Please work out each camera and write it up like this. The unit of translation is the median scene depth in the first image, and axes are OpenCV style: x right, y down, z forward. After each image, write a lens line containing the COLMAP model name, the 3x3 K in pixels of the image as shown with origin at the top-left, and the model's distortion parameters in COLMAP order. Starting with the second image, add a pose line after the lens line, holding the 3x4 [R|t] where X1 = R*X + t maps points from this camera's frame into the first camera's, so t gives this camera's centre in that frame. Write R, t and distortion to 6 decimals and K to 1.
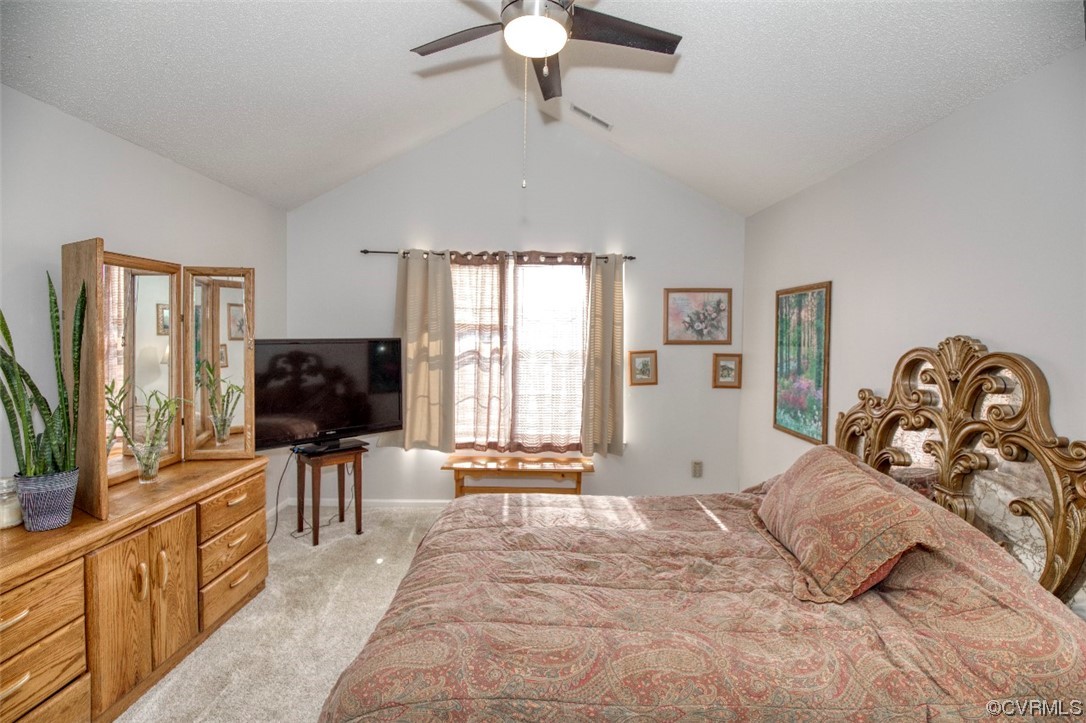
lens RADIAL K [[530.4, 0, 549.3], [0, 530.4, 342.1], [0, 0, 1]] dist [-0.035580, 0.006014]
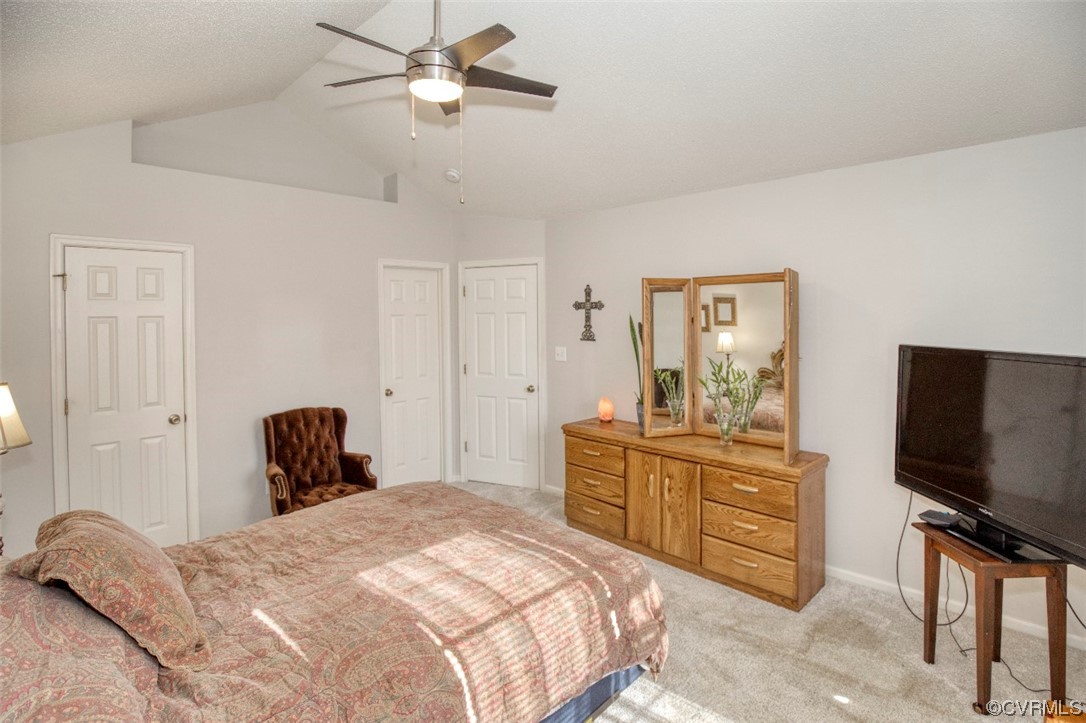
lens RADIAL K [[530.4, 0, 552.2], [0, 530.4, 319.7], [0, 0, 1]] dist [-0.035580, 0.006014]
pose [[-0.705057, -0.004086, -0.709139, 0.387996], [-0.018621, 0.999745, 0.012753, -0.045893], [0.708906, 0.022197, -0.704954, 1.243623]]
